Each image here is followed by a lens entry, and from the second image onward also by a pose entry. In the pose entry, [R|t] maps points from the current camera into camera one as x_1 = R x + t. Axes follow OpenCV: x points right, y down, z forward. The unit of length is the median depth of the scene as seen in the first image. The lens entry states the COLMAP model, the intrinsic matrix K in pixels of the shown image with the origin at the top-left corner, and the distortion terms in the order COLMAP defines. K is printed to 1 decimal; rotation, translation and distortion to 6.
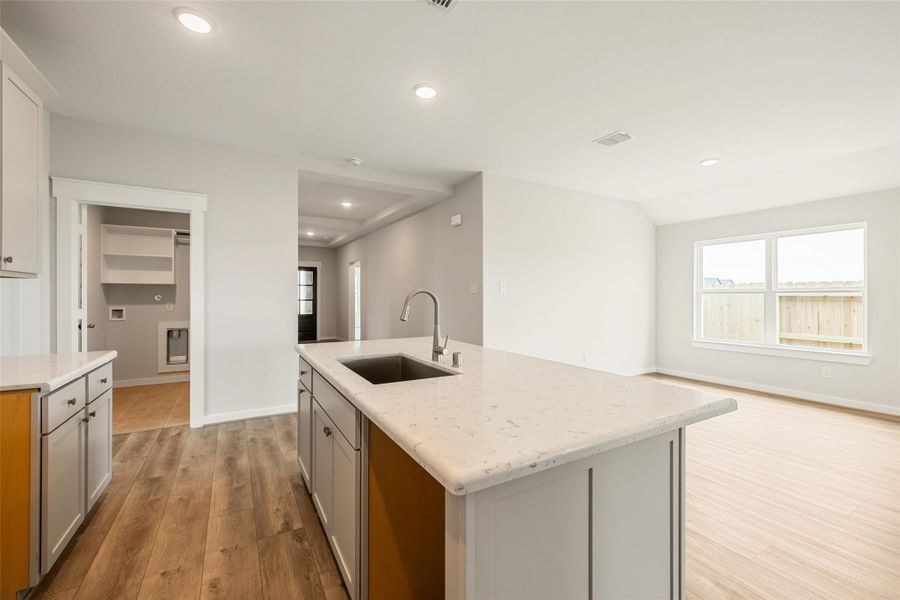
lens RADIAL K [[377.6, 0, 450.1], [0, 377.6, 298.6], [0, 0, 1]] dist [0.001895, 0.000444]
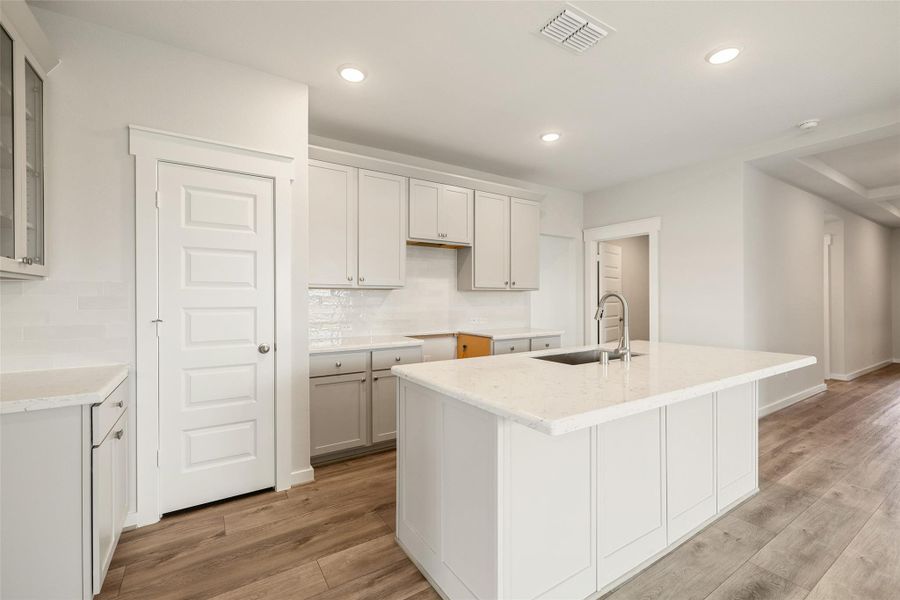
lens RADIAL K [[381.6, 0, 448.1], [0, 381.6, 299.9], [0, 0, 1]] dist [0.001649, 0.000165]
pose [[0.044481, -0.001764, -0.999009, 0.488332], [-0.003711, 0.999991, -0.001931, 0.000703], [0.999003, 0.003793, 0.044474, 0.226820]]
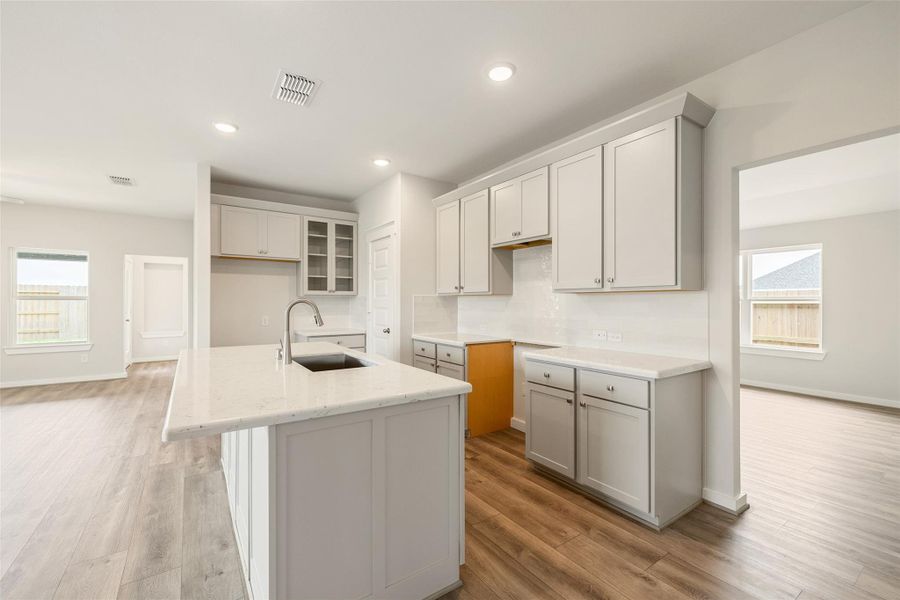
lens RADIAL K [[380.6, 0, 452.3], [0, 380.6, 301.7], [0, 0, 1]] dist [0.001124, 0.000370]
pose [[-0.996784, -0.004097, -0.080032, -0.209542], [-0.004461, 0.999981, 0.004369, -0.011509], [0.080013, 0.004712, -0.996783, 1.052591]]
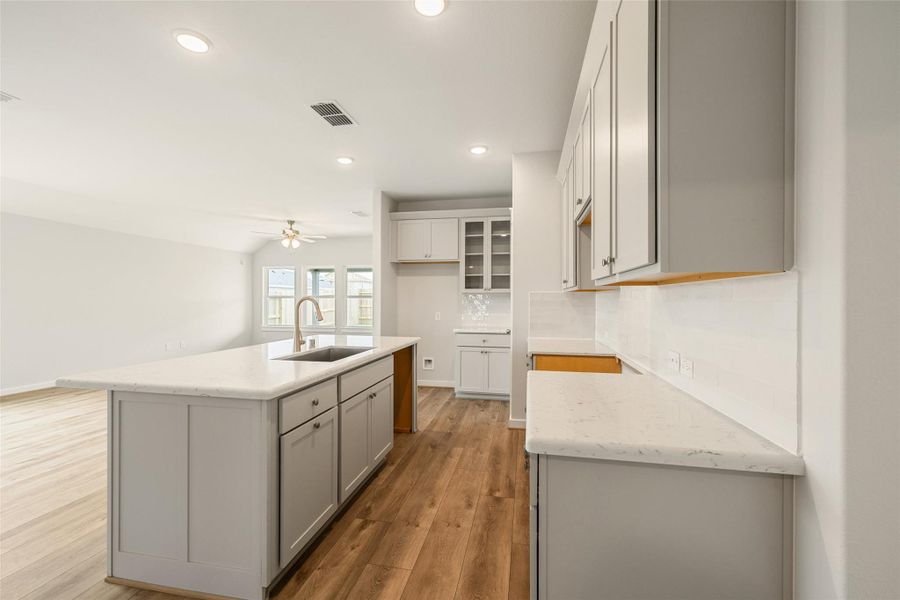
lens RADIAL K [[379.8, 0, 450.2], [0, 379.8, 299.0], [0, 0, 1]] dist [0.001542, 0.000631]
pose [[-0.749118, -0.003189, 0.662429, -0.641089], [-0.000012, 0.999988, 0.004801, -0.011552], [-0.662437, 0.003589, -0.749109, 0.801601]]
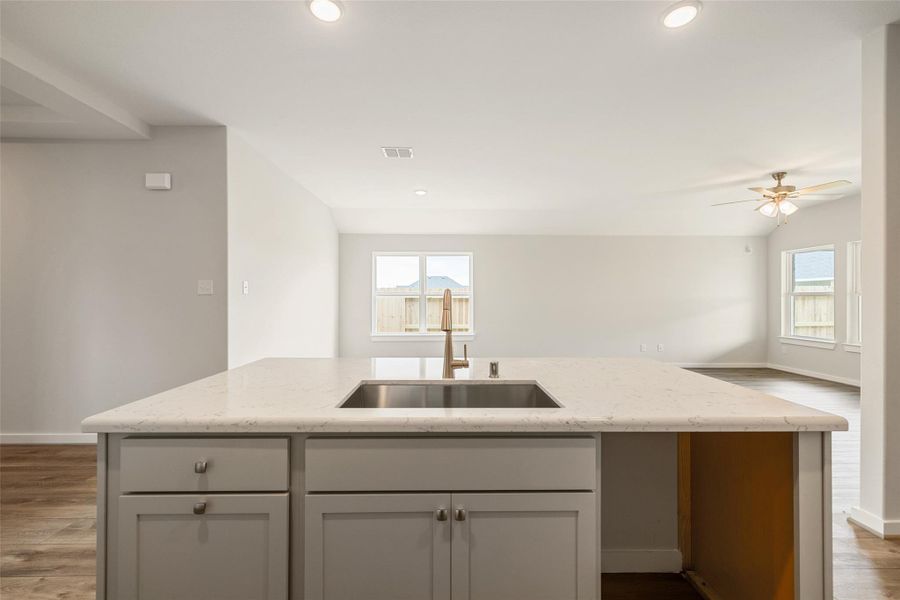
lens RADIAL K [[379.8, 0, 450.2], [0, 379.8, 299.0], [0, 0, 1]] dist [0.001542, 0.000631]
pose [[0.485475, -0.002582, 0.874247, -0.370208], [0.005064, 0.999987, 0.000141, -0.002913], [-0.874236, 0.004359, 0.485481, 0.290736]]
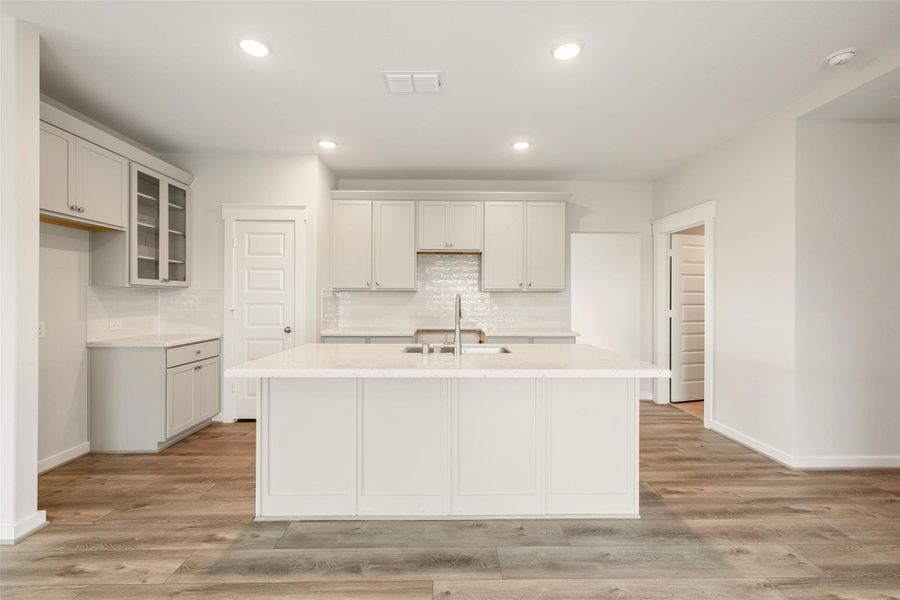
lens RADIAL K [[377.6, 0, 450.1], [0, 377.6, 298.6], [0, 0, 1]] dist [0.001895, 0.000444]
pose [[-0.486192, -0.004023, -0.873843, 0.498484], [-0.010810, 0.999941, 0.001410, -0.006133], [0.873785, 0.010131, -0.486206, 0.763001]]
